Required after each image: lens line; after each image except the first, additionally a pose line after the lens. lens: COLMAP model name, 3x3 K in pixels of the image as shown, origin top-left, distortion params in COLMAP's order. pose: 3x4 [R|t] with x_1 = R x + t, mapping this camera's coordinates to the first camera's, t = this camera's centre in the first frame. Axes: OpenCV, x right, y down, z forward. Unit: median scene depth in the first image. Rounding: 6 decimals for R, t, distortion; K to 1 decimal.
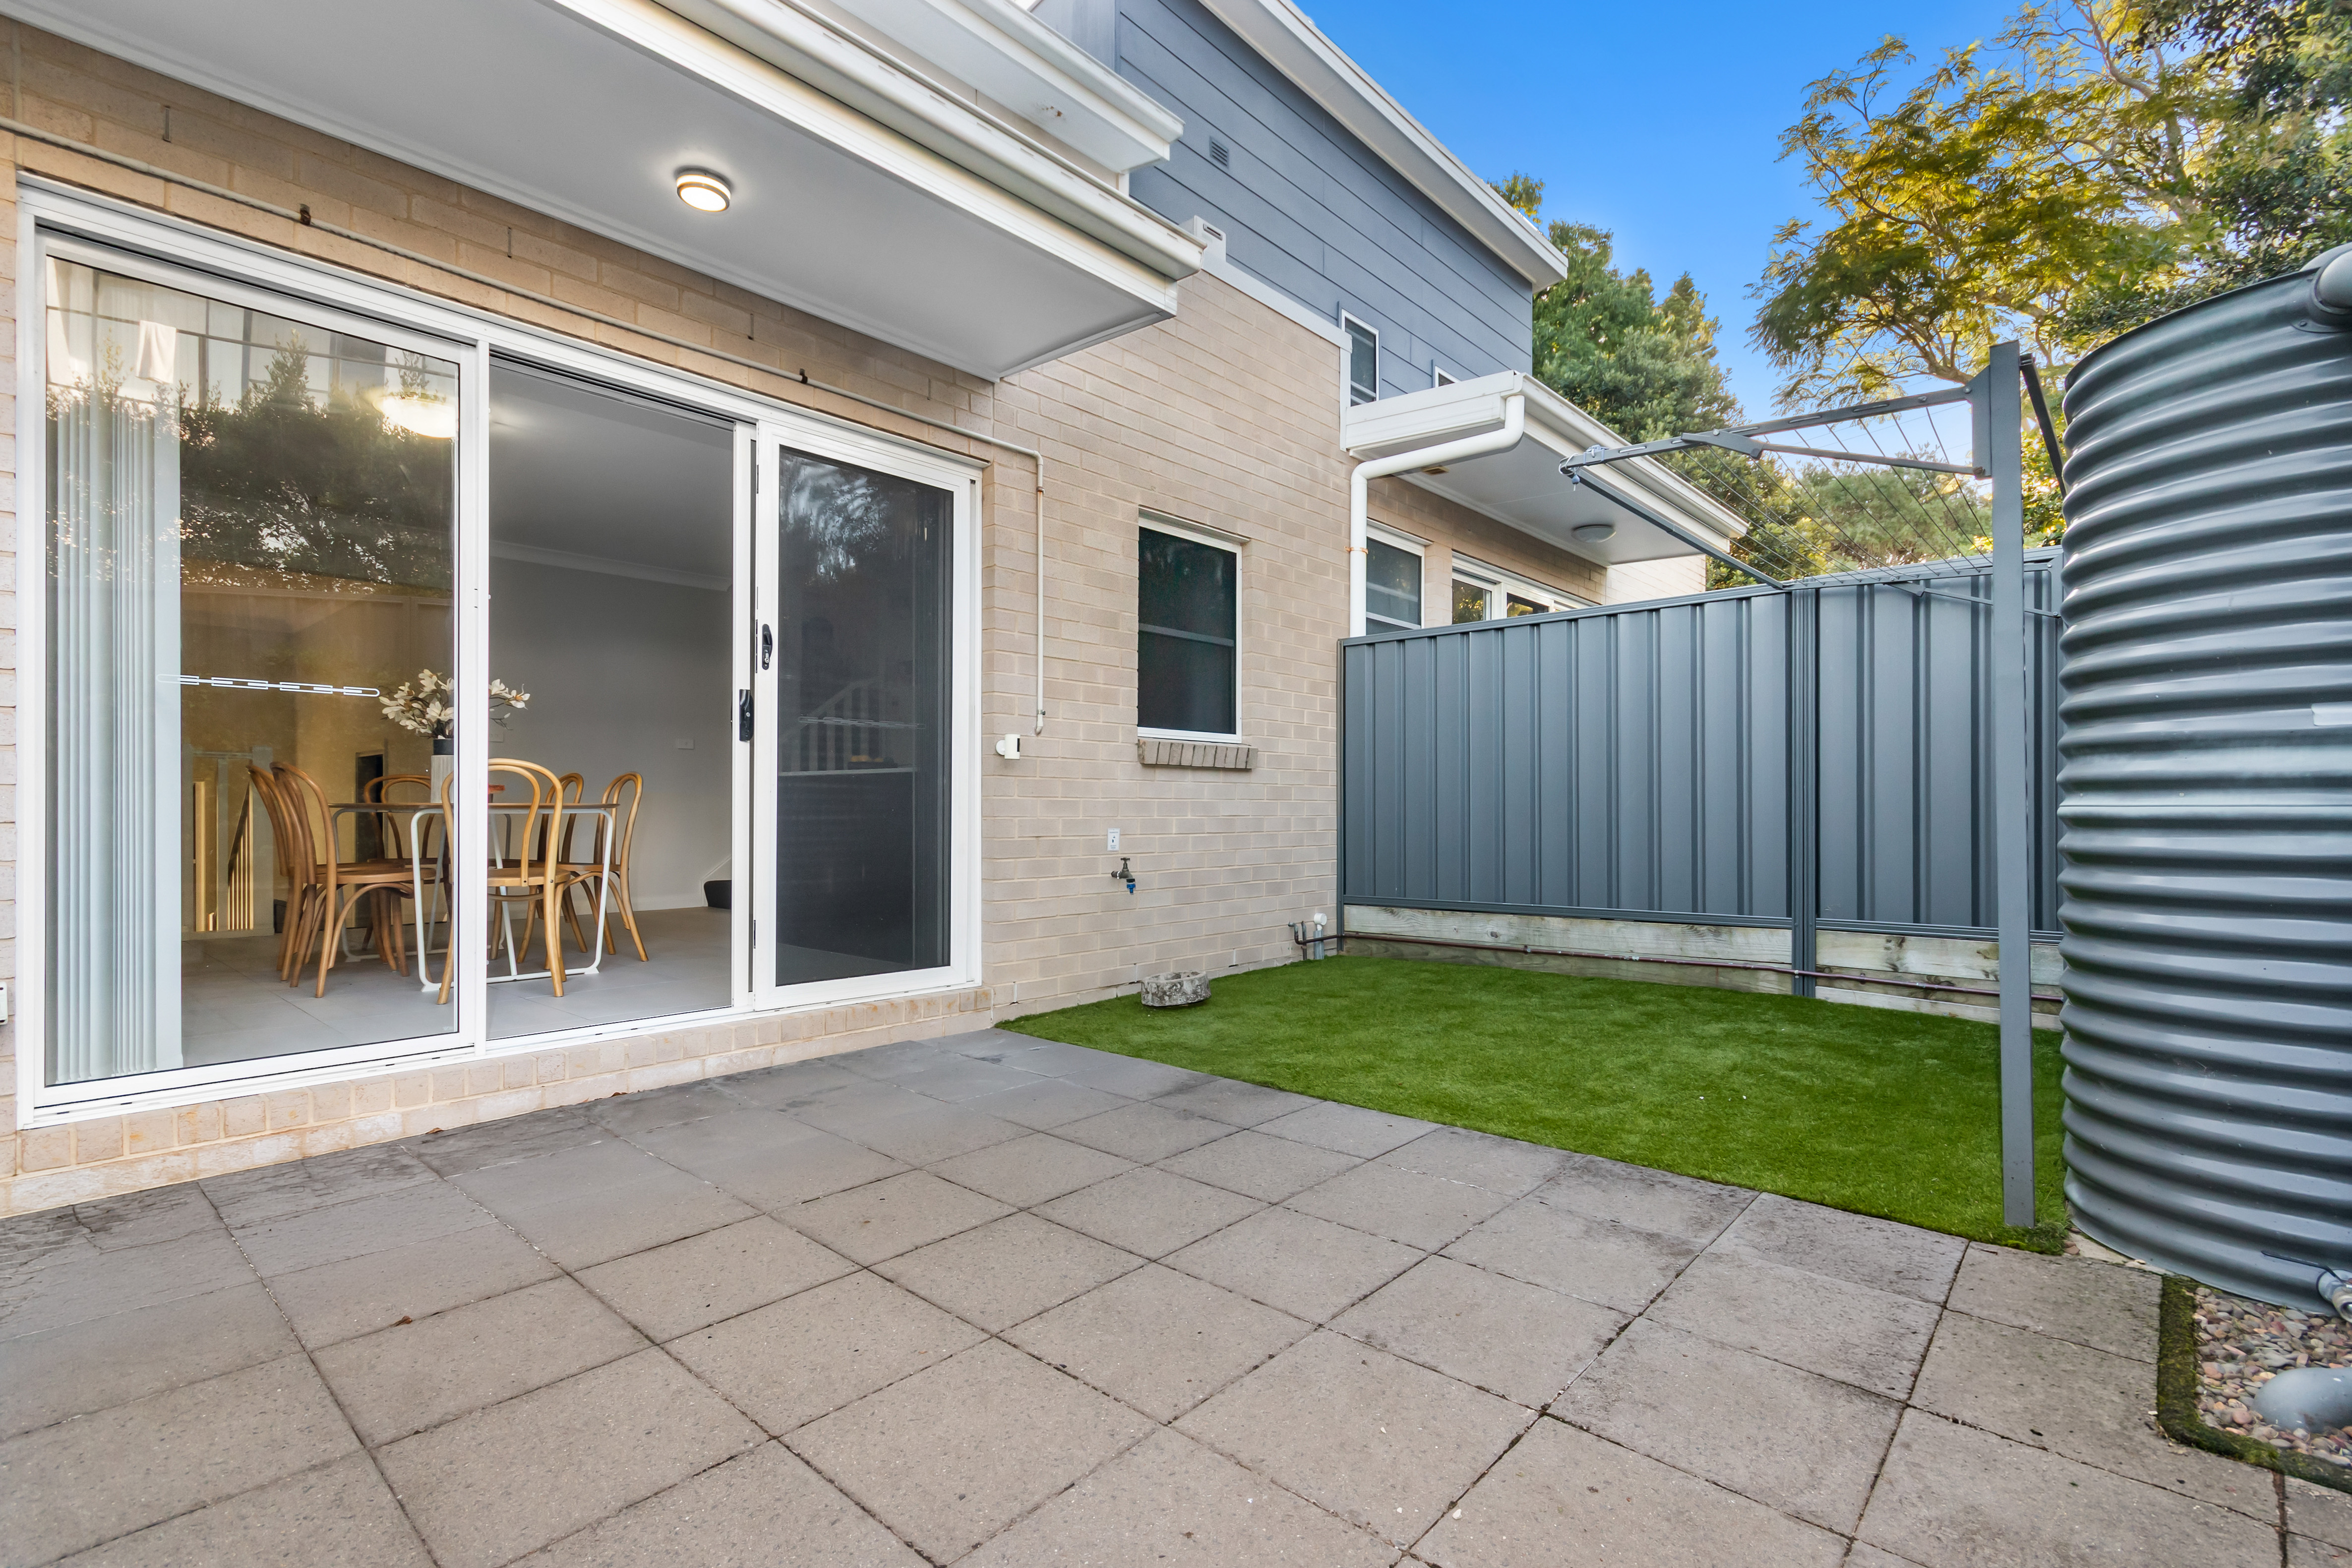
lens RADIAL K [[1091.5, 0, 1177.4], [0, 1091.5, 794.5], [0, 0, 1]] dist [-0.003567, 0.000108]
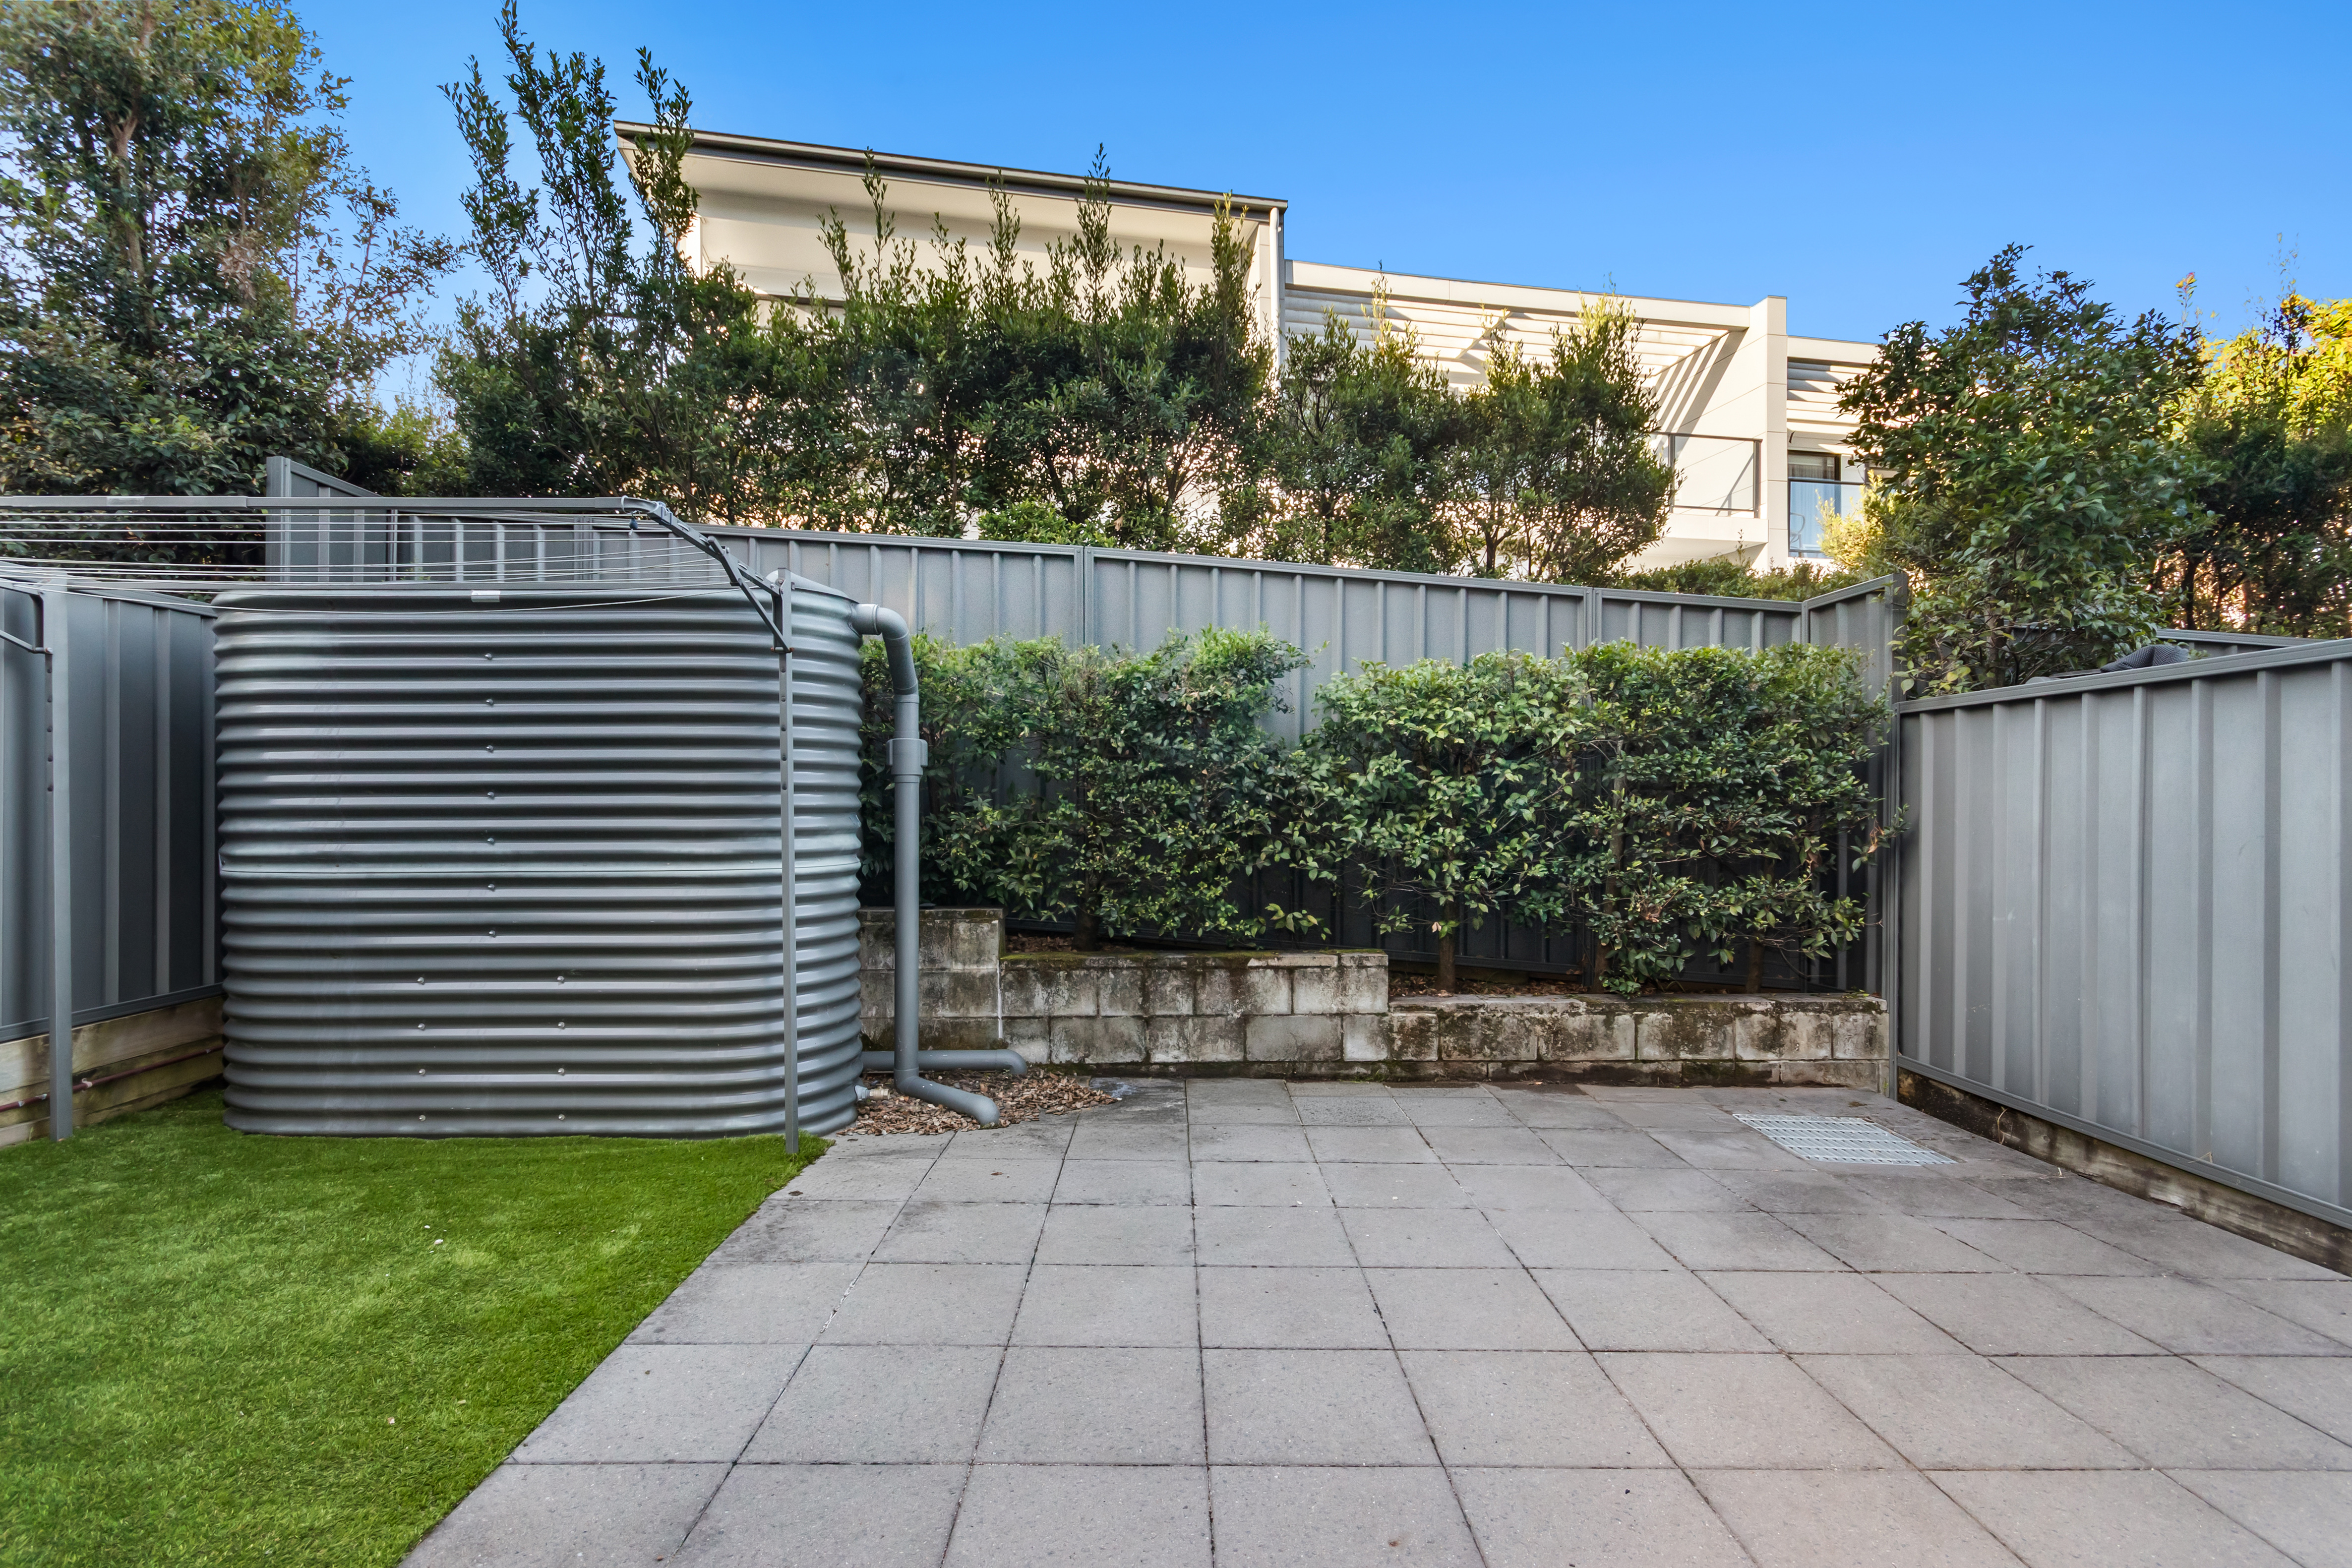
lens RADIAL K [[1091.5, 0, 1170.6], [0, 1091.5, 801.4], [0, 0, 1]] dist [-0.003567, 0.000108]
pose [[-0.668823, -0.009077, 0.743366, -0.706553], [-0.008915, 0.999951, 0.004190, -0.091233], [-0.743368, -0.003825, -0.668872, 1.574311]]
